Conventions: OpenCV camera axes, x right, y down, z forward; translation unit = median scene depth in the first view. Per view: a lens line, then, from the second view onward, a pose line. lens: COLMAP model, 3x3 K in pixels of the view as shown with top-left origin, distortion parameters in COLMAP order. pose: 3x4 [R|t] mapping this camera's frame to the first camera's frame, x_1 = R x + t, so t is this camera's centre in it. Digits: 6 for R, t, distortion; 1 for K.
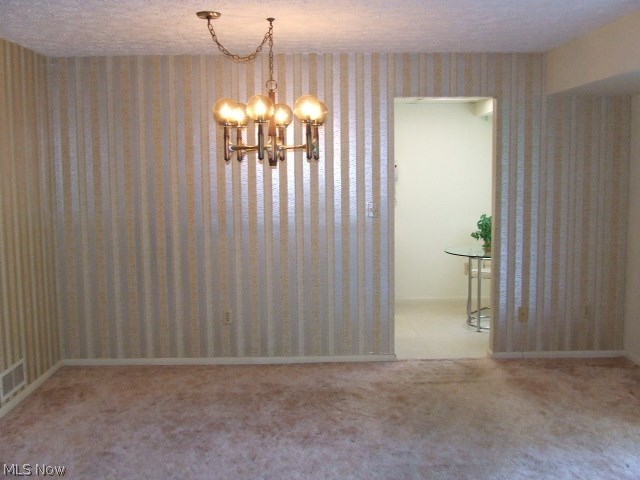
lens RADIAL K [[703.2, 0, 320.0], [0, 703.2, 240.0], [0, 0, 1]] dist [-0.071616, 0.034524]
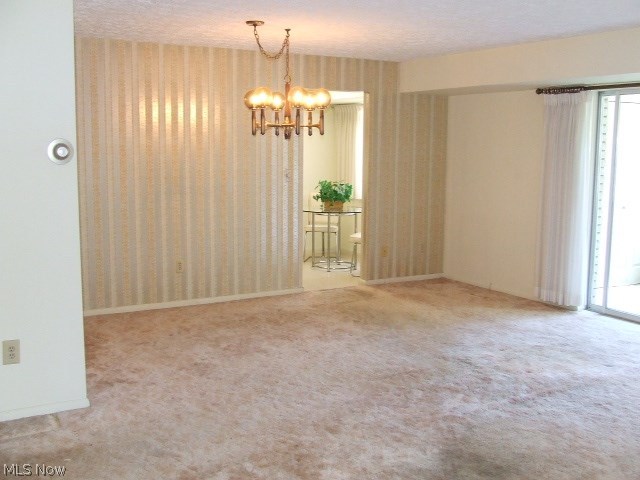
lens RADIAL K [[703.2, 0, 320.0], [0, 703.2, 240.0], [0, 0, 1]] dist [-0.071616, 0.034524]
pose [[0.876729, -0.046895, 0.478693, -0.571597], [0.032934, 0.998753, 0.037524, 0.032976], [-0.479856, -0.017133, 0.877180, -0.180562]]
